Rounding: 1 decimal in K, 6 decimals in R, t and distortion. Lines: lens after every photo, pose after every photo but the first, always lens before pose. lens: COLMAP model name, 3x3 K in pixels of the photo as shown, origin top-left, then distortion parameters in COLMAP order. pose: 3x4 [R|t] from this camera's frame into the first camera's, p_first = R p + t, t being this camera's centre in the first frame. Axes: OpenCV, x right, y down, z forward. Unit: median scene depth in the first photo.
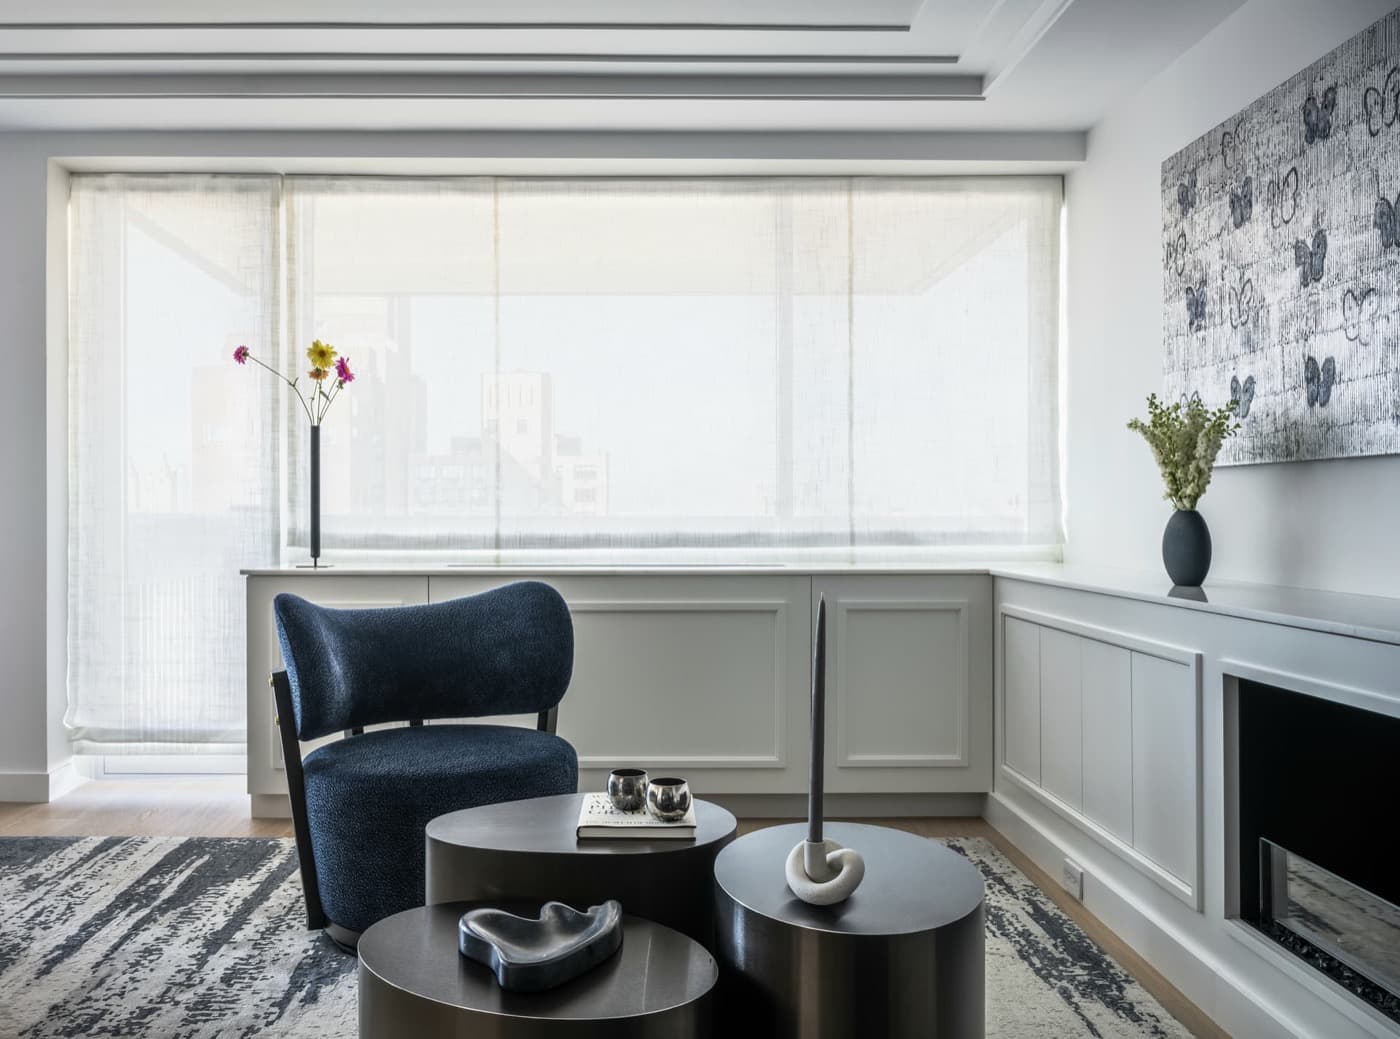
lens RADIAL K [[1170.6, 0, 620.2], [0, 1170.6, 516.7], [0, 0, 1]] dist [0.001595, -0.001954]
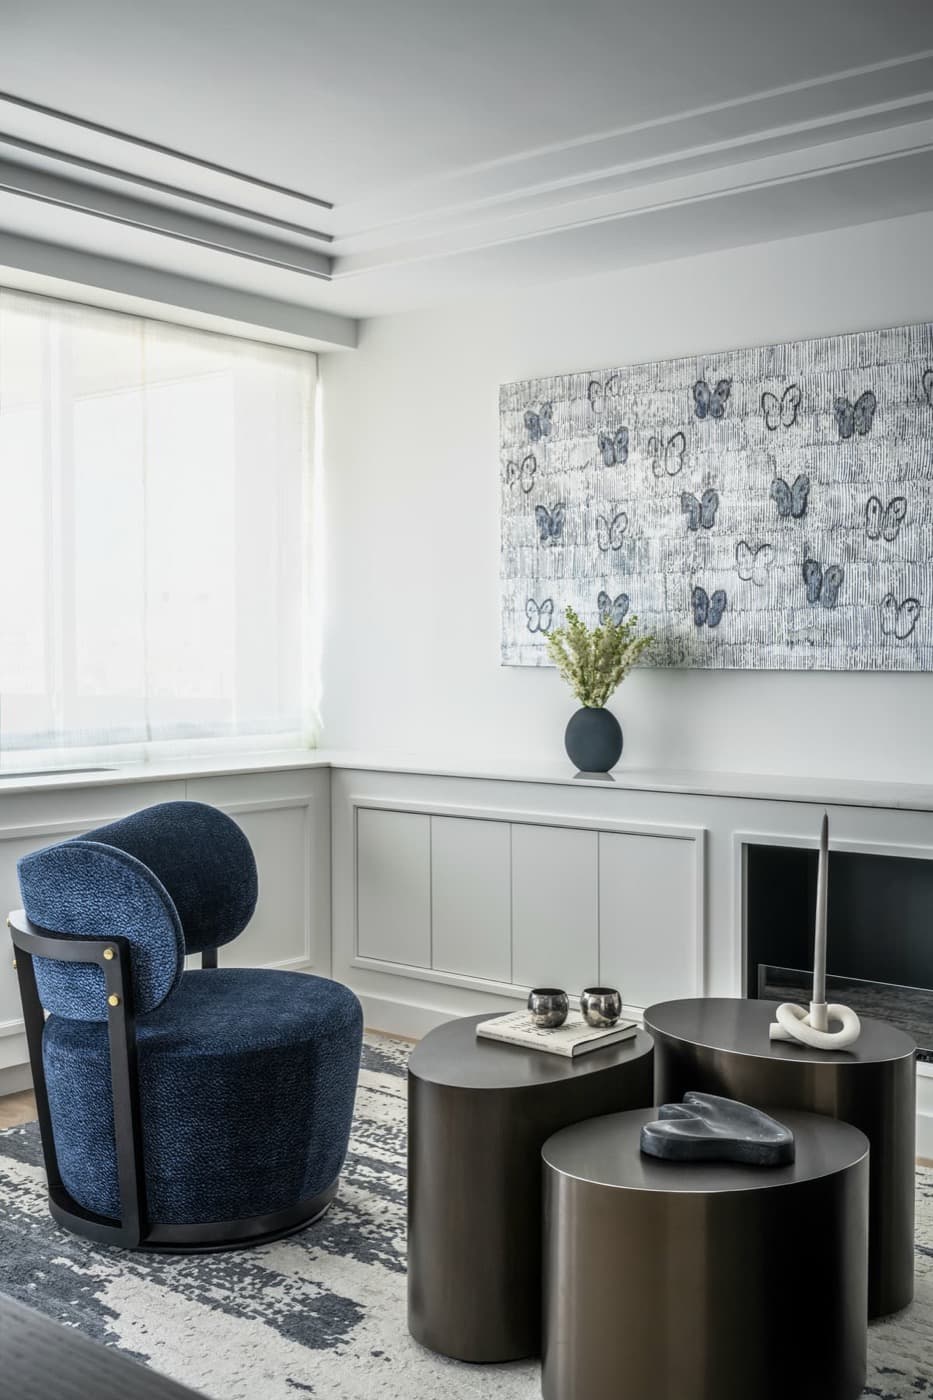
lens RADIAL K [[1496.2, 0, 466.5], [0, 1496.2, 700.0], [0, 0, 1]] dist [0.002351, -0.008267]
pose [[0.636447, -0.022813, 0.770983, -0.803267], [0.000194, 0.999567, 0.029416, -0.060913], [-0.771321, -0.018572, 0.636176, 0.159525]]
